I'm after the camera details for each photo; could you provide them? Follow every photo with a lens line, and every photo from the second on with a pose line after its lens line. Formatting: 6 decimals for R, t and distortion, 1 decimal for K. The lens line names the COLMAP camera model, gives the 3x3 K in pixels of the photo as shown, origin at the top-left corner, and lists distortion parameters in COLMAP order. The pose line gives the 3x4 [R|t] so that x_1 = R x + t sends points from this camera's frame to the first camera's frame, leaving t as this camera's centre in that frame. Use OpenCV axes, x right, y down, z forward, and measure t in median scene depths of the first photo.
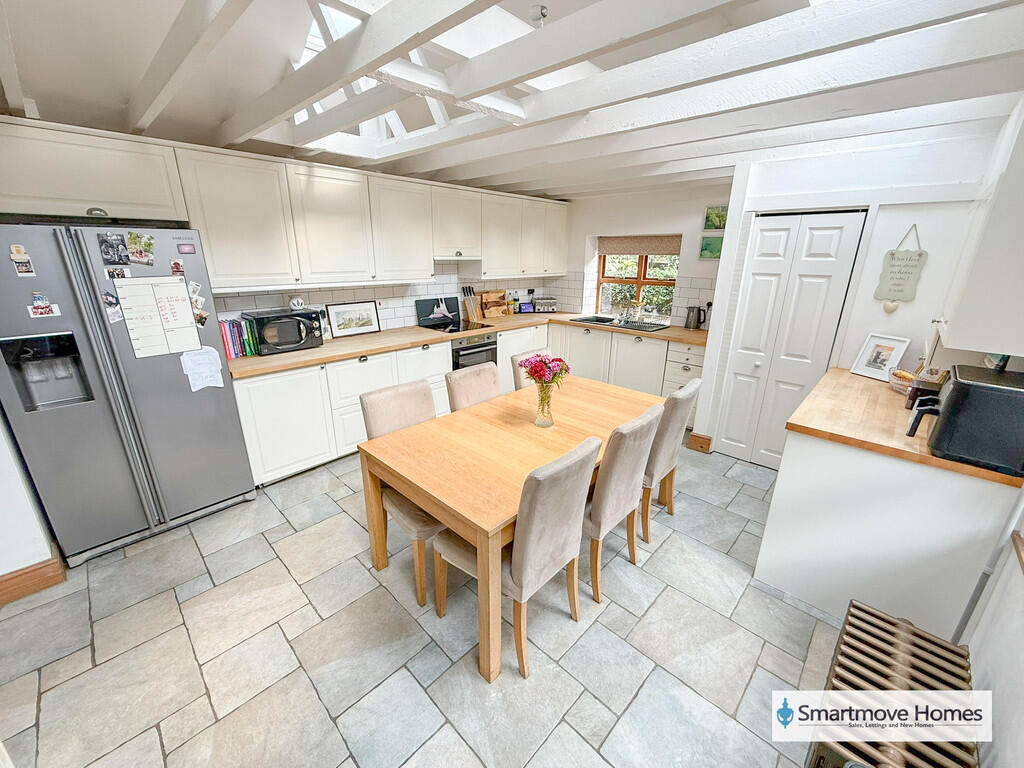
lens RADIAL K [[407.5, 0, 508.8], [0, 407.5, 382.6], [0, 0, 1]] dist [-0.000152, -0.000149]
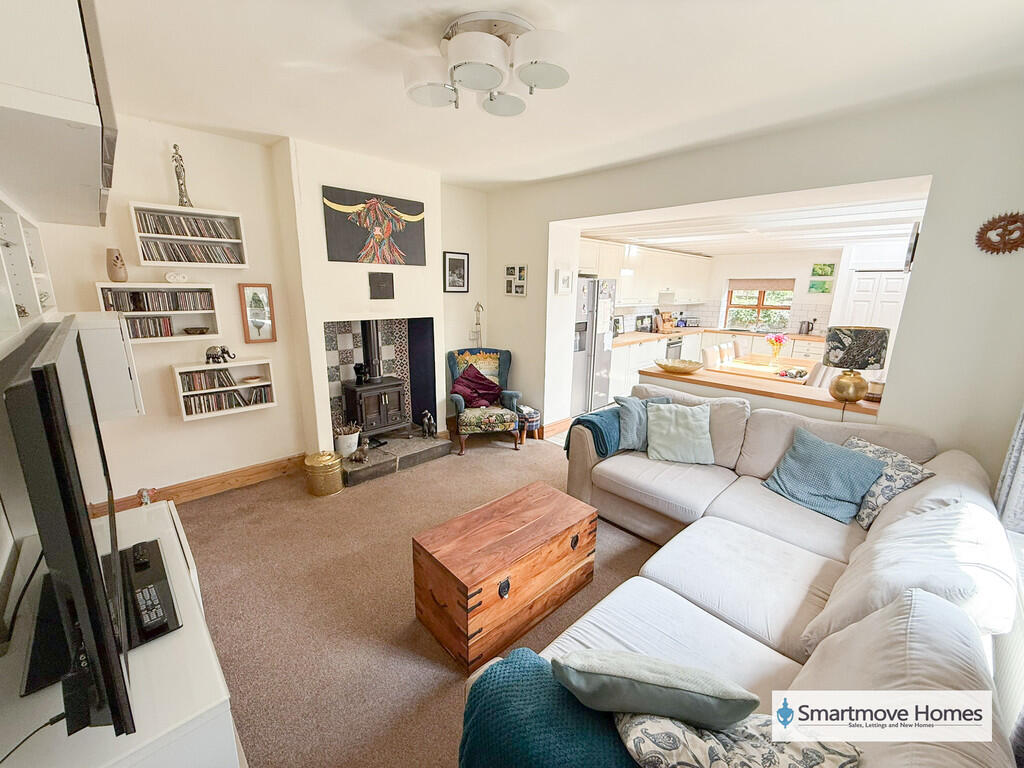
lens RADIAL K [[407.5, 0, 508.8], [0, 407.5, 382.6], [0, 0, 1]] dist [-0.000152, -0.000149]
pose [[0.999537, 0.011971, -0.027978, -0.704483], [-0.014110, 0.996890, -0.077533, 0.210617], [0.026962, 0.077891, 0.996597, -0.672021]]
